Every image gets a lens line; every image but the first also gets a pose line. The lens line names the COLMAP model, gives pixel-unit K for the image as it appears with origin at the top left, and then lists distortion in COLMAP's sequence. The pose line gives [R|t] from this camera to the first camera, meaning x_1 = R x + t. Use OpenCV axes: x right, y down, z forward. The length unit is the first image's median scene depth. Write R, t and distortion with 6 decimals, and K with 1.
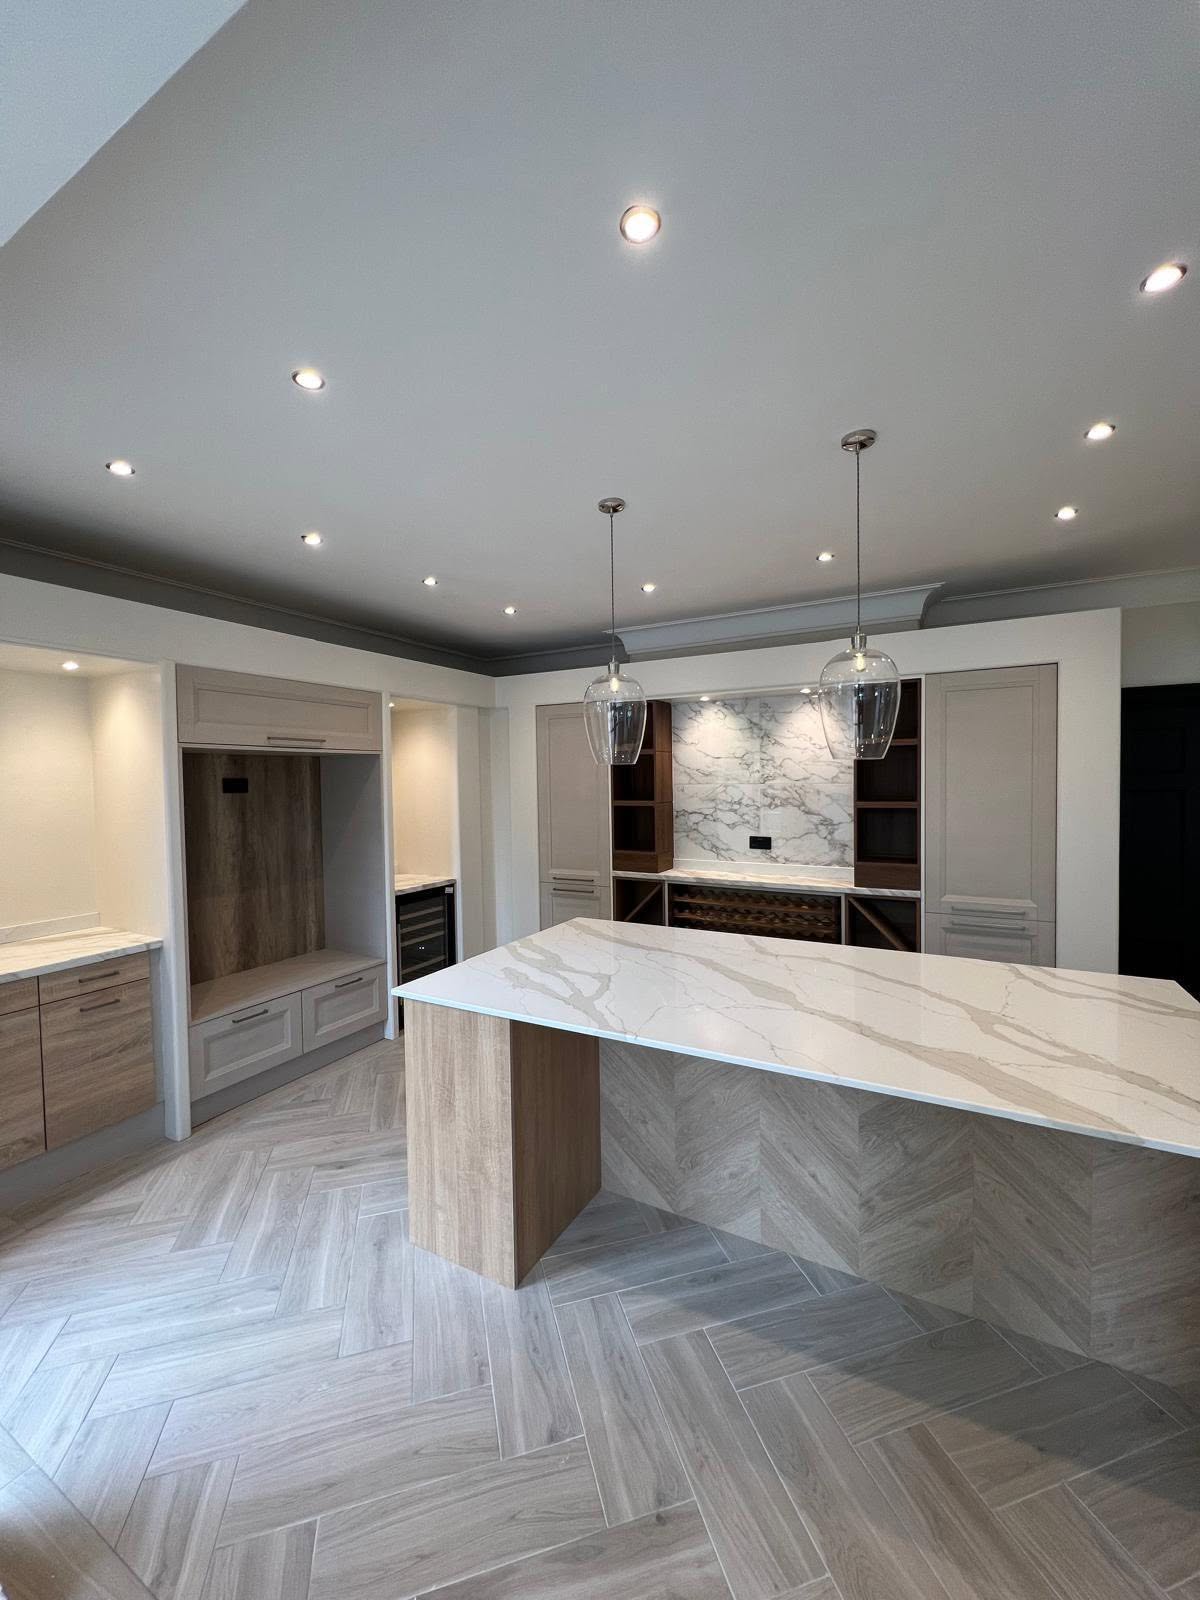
lens RADIAL K [[638.2, 0, 599.7], [0, 638.2, 796.3], [0, 0, 1]] dist [-0.000702, -0.000263]
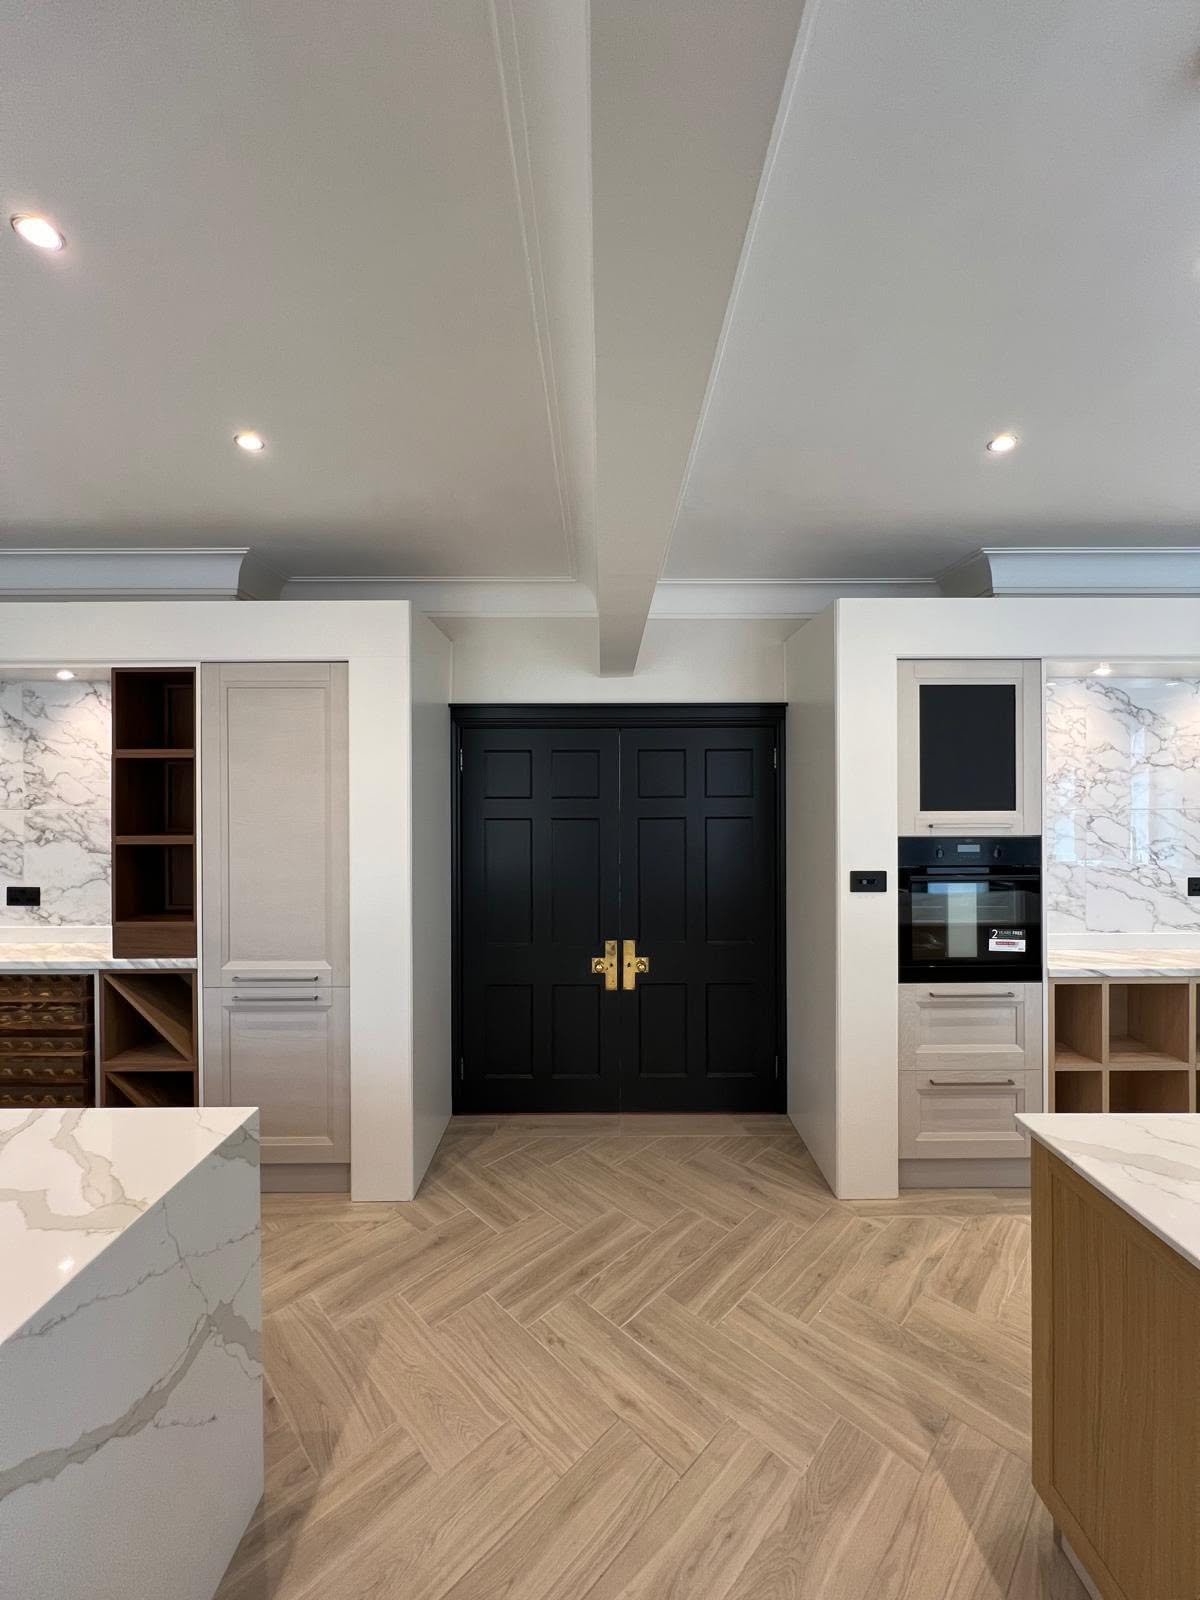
lens RADIAL K [[638.2, 0, 597.5], [0, 638.2, 792.9], [0, 0, 1]] dist [-0.000702, -0.000263]
pose [[0.884993, 0.012039, 0.465449, 0.482996], [0.004159, 0.999421, -0.033758, -0.011520], [-0.465586, 0.031811, 0.884431, 0.119097]]
